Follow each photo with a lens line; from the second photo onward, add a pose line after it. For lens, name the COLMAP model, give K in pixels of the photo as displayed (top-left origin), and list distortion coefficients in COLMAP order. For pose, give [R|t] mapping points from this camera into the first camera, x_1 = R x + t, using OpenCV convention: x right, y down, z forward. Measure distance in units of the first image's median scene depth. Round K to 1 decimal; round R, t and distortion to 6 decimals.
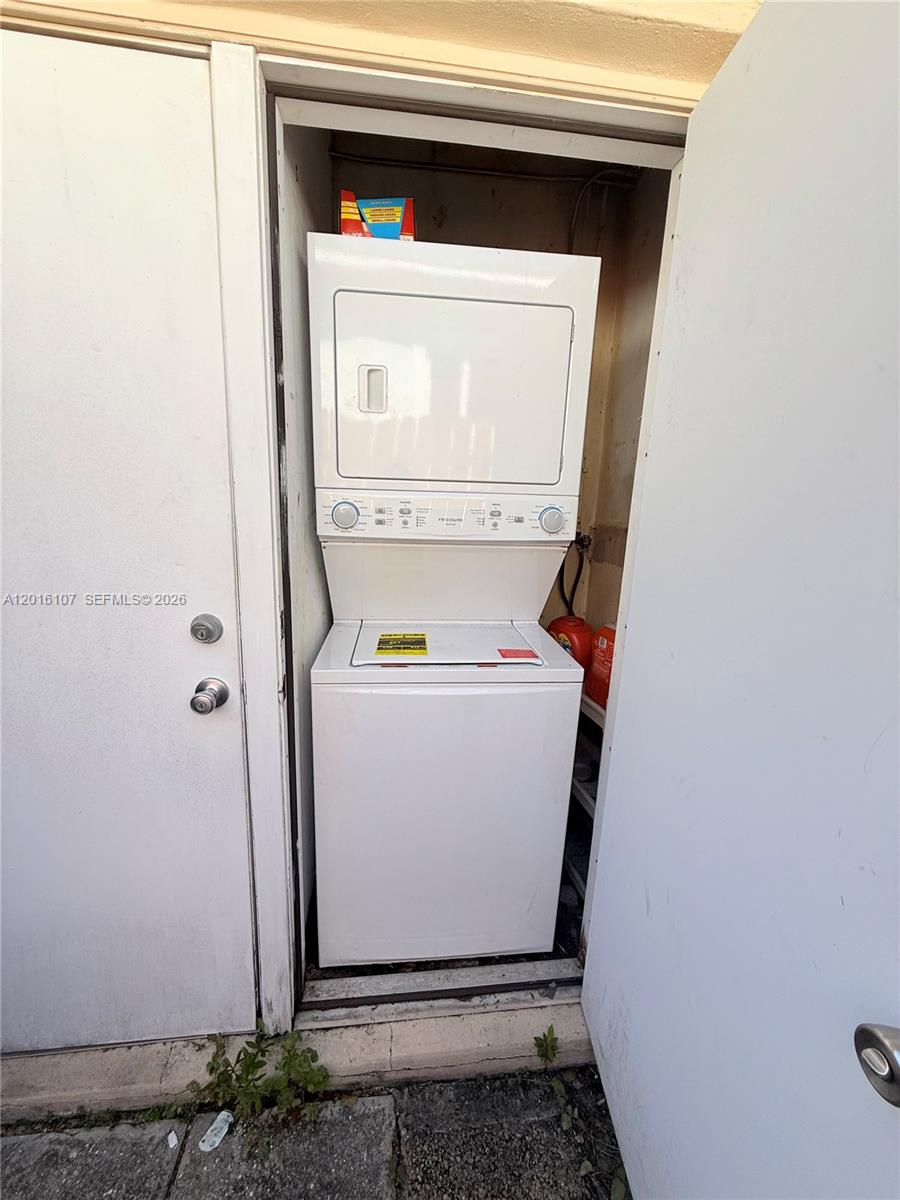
lens RADIAL K [[478.0, 0, 449.1], [0, 478.0, 601.9], [0, 0, 1]] dist [0.000753, 0.000652]
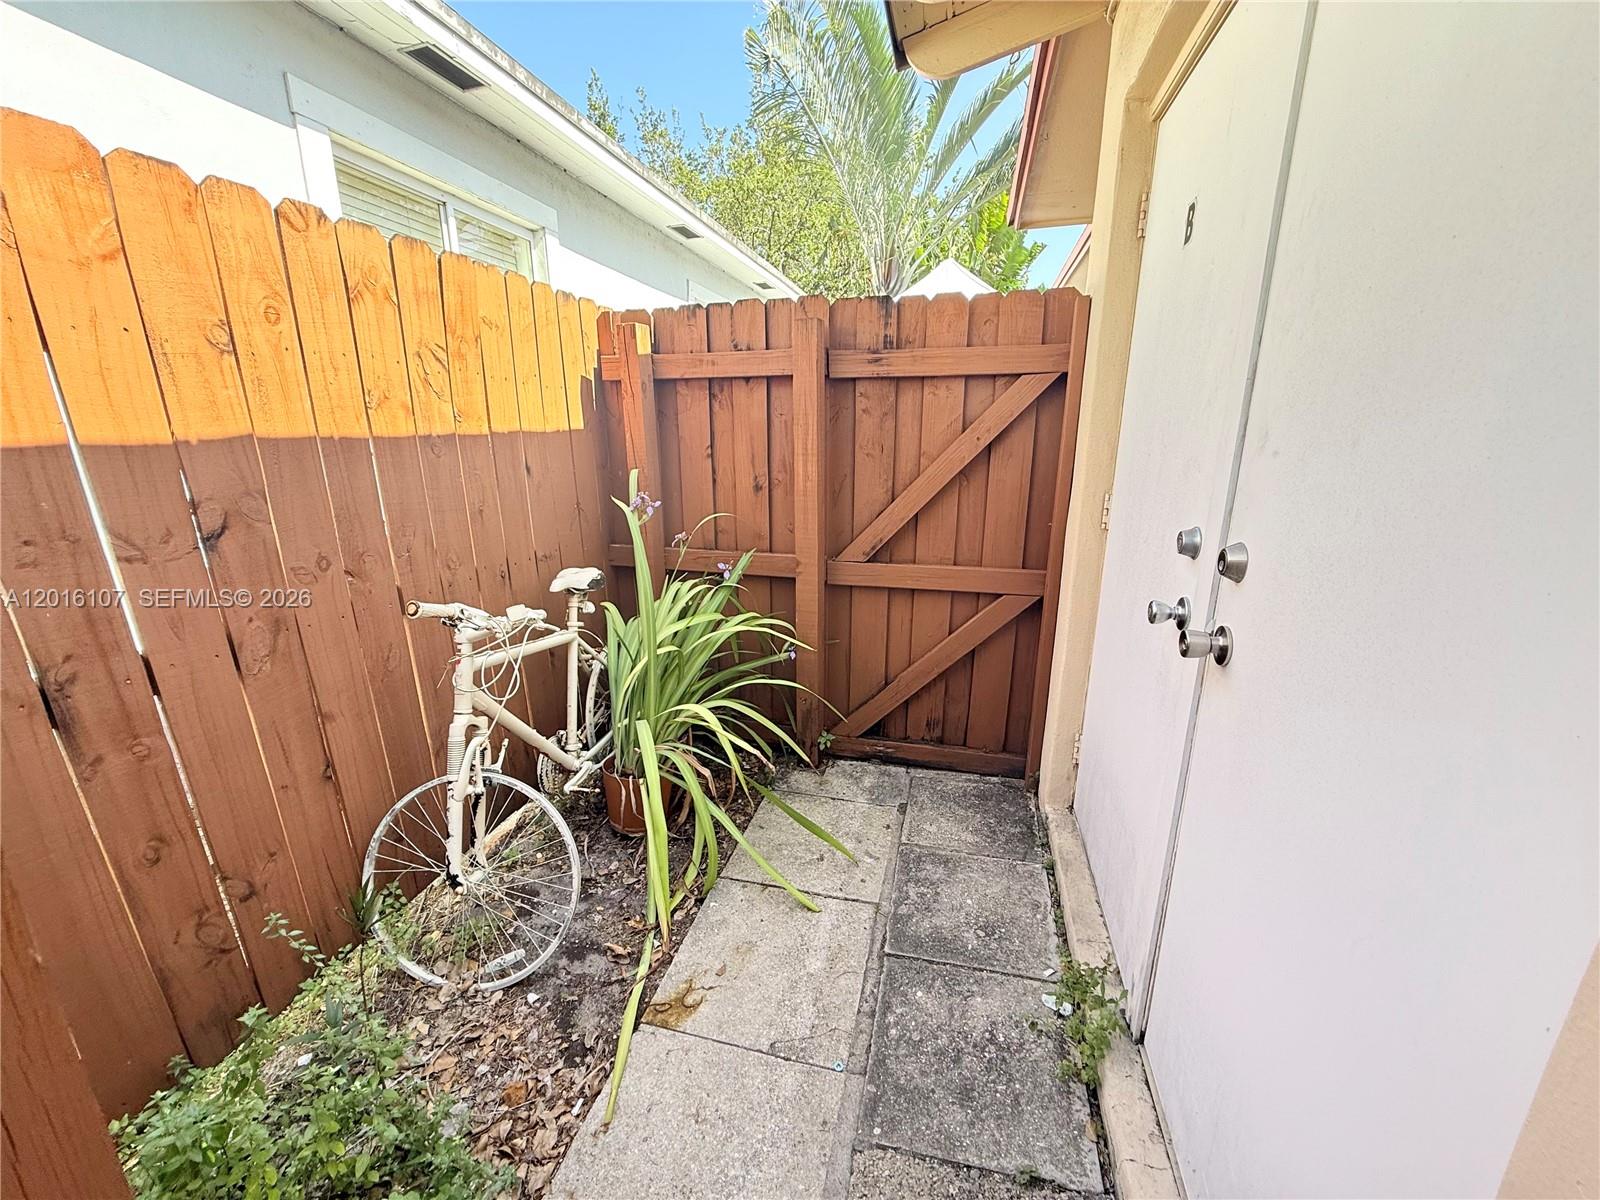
lens RADIAL K [[637.3, 0, 799.6], [0, 637.3, 606.0], [0, 0, 1]] dist [0.000753, 0.000652]
pose [[-0.357014, 0.220105, -0.907797, 0.833875], [-0.204653, 0.929800, 0.305925, -0.049929], [0.911405, 0.295002, -0.286906, 0.625116]]
